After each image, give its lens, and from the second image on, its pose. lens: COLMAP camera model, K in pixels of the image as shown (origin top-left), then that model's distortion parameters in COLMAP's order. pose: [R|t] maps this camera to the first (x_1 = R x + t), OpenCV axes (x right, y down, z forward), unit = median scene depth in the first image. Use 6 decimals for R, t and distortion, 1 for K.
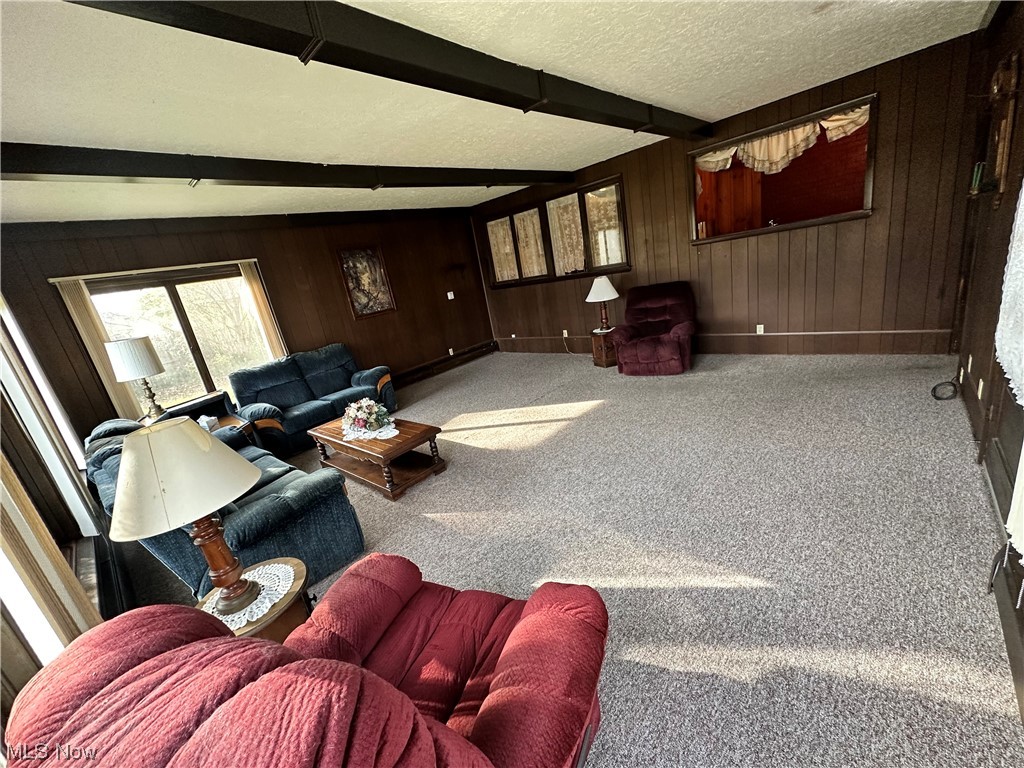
lens RADIAL K [[410.8, 0, 512.9], [0, 410.8, 384.9], [0, 0, 1]] dist [-0.000602, -0.000090]
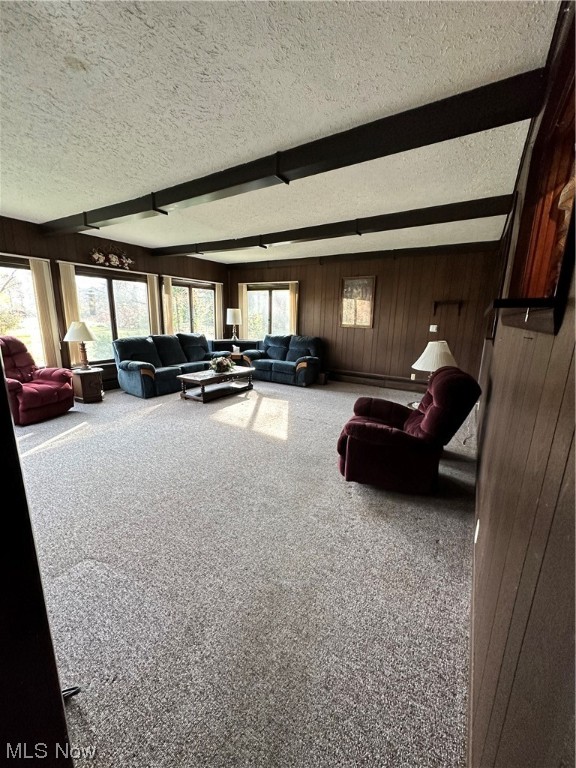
lens RADIAL K [[308.1, 0, 288.1], [0, 308.1, 383.6], [0, 0, 1]] dist [-0.000602, -0.000090]
pose [[0.162215, 0.383849, -0.909036, 0.923236], [-0.325126, 0.890586, 0.318041, -0.362280], [0.931654, 0.243960, 0.269266, 0.772235]]
